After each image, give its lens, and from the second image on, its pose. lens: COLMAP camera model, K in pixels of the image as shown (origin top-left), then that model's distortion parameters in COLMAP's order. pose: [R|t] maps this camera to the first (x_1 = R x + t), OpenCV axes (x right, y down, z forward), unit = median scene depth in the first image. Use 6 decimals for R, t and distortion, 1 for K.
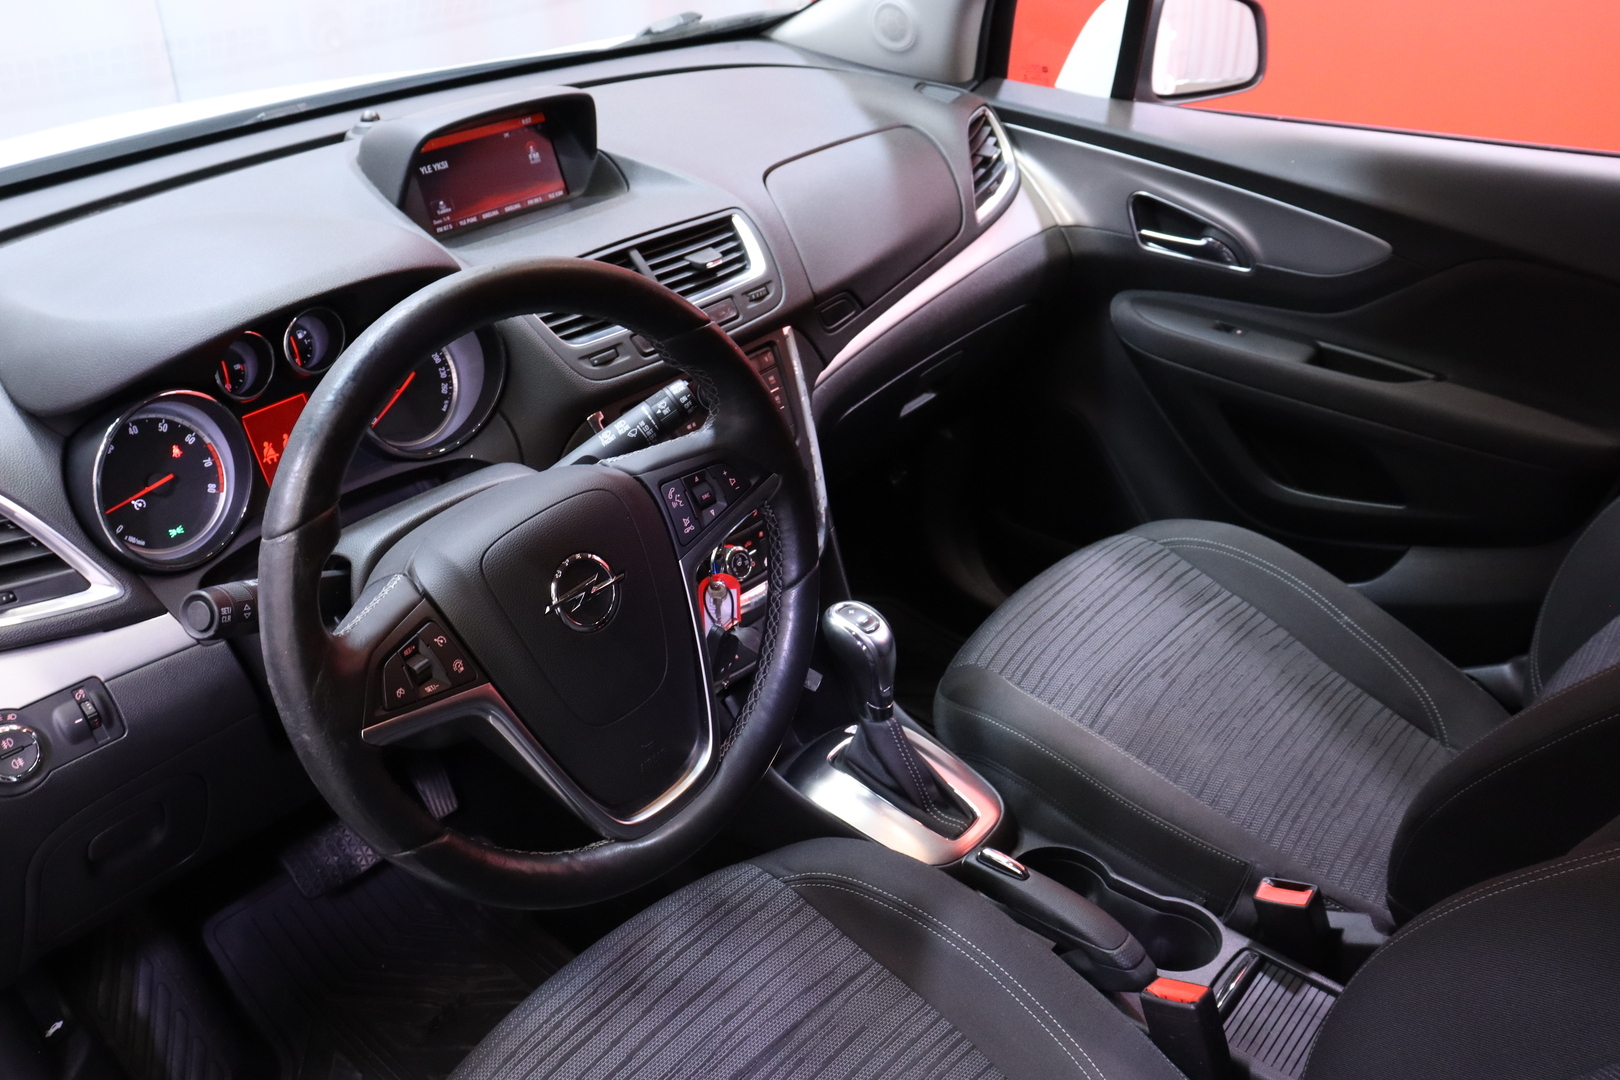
lens RADIAL K [[1317.6, 0, 810.0], [0, 1317.6, 540.0], [0, 0, 1]] dist [-0.179384, 0.153345]
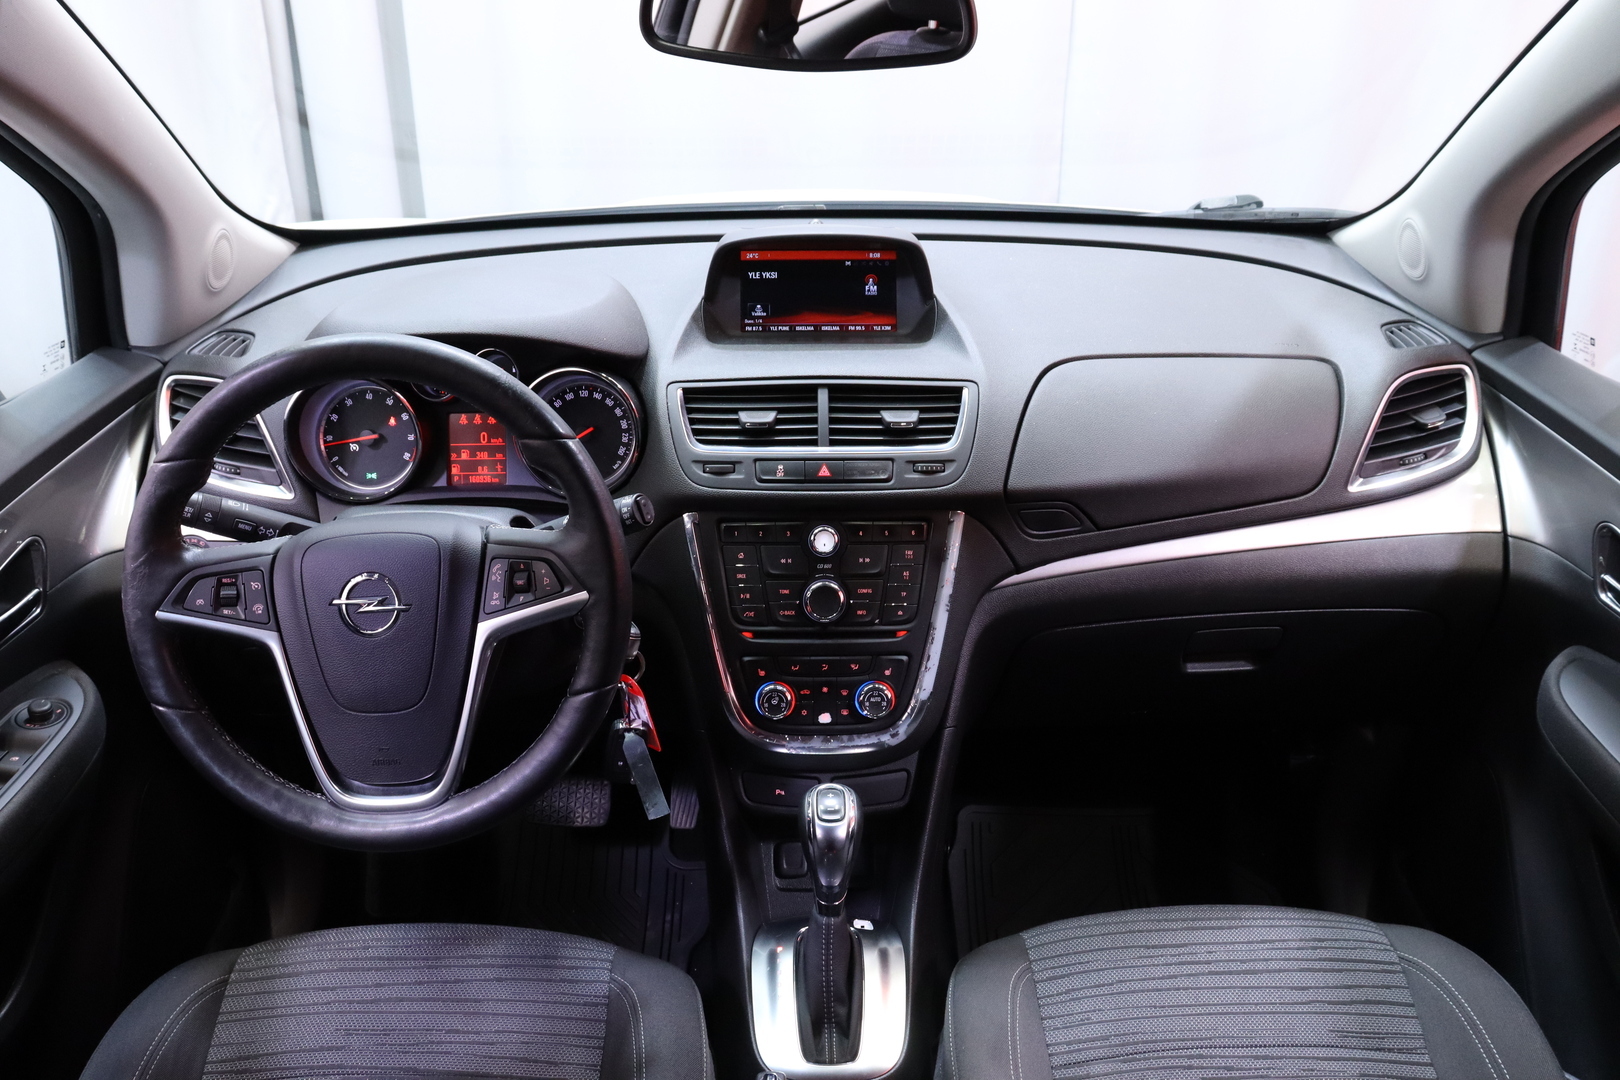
lens RADIAL K [[1332.6, 0, 810.0], [0, 1332.6, 540.0], [0, 0, 1]] dist [-0.186554, 0.176699]
pose [[0.651440, 0.332396, -0.682011, 0.611071], [-0.393295, 0.916660, 0.071093, -0.177501], [0.648803, 0.221919, 0.727879, 0.234281]]
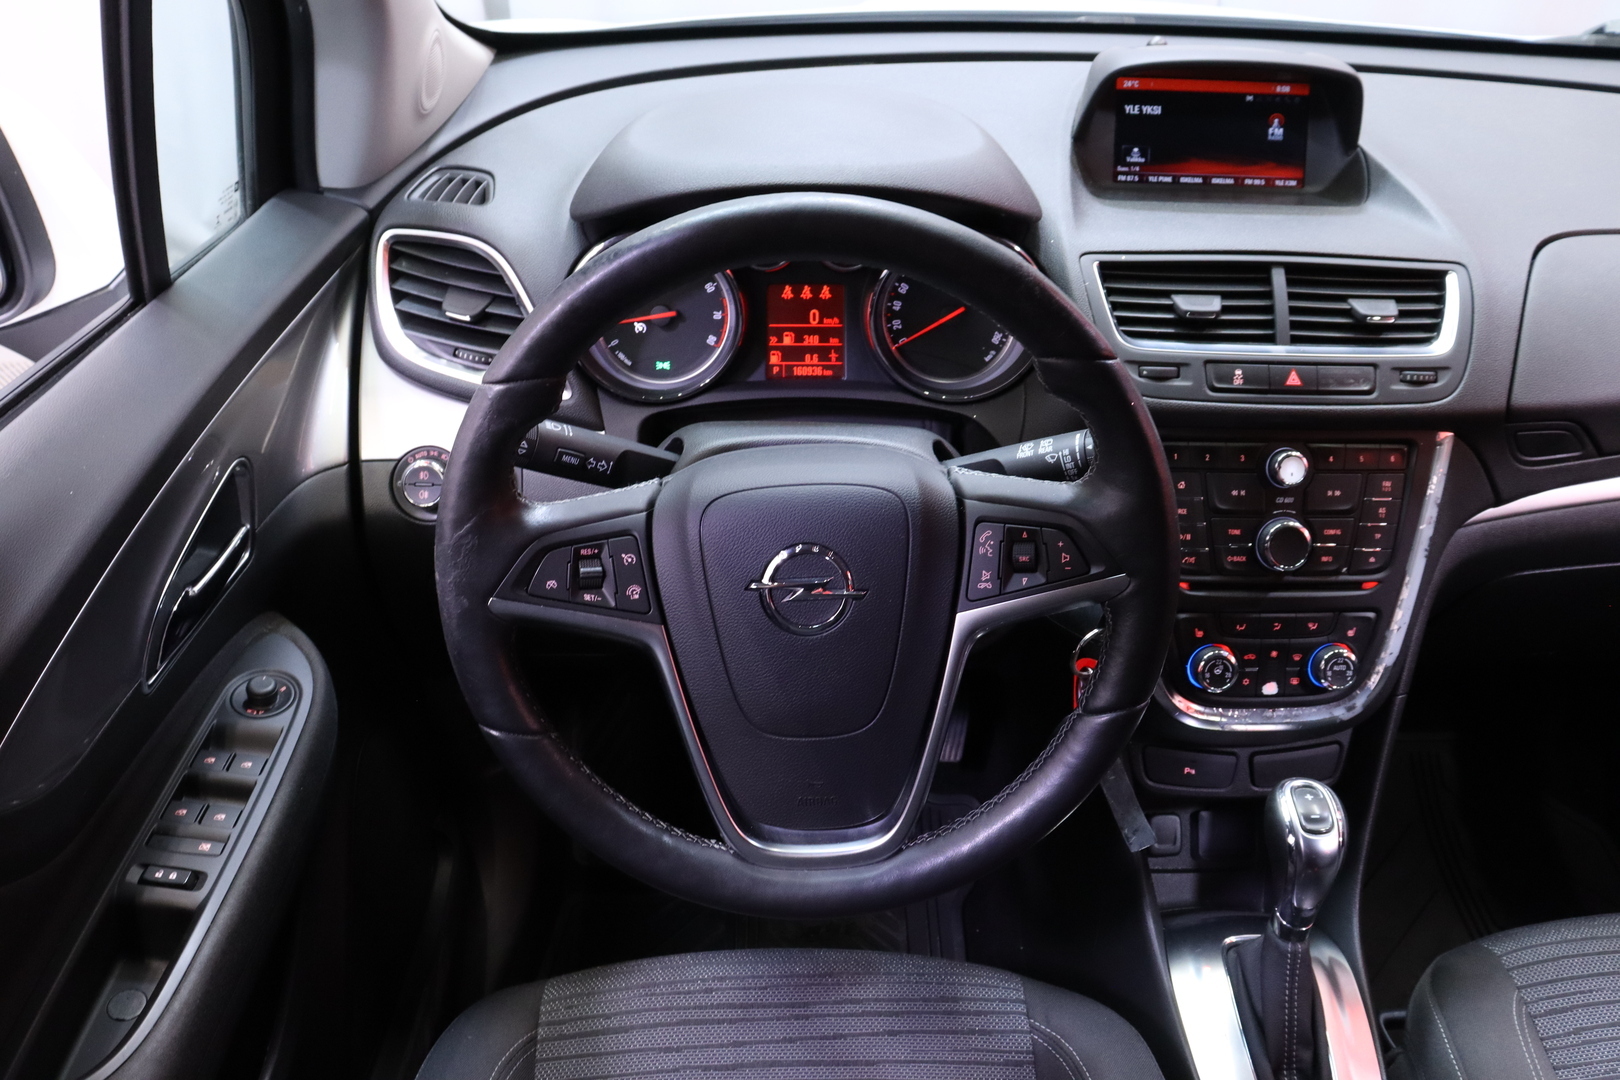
lens RADIAL K [[1317.6, 0, 810.0], [0, 1317.6, 540.0], [0, 0, 1]] dist [-0.179384, 0.153345]
pose [[0.654083, 0.430746, -0.621799, 0.236126], [-0.403502, 0.893990, 0.194852, -0.105679], [0.639814, 0.123448, 0.758550, 0.222520]]
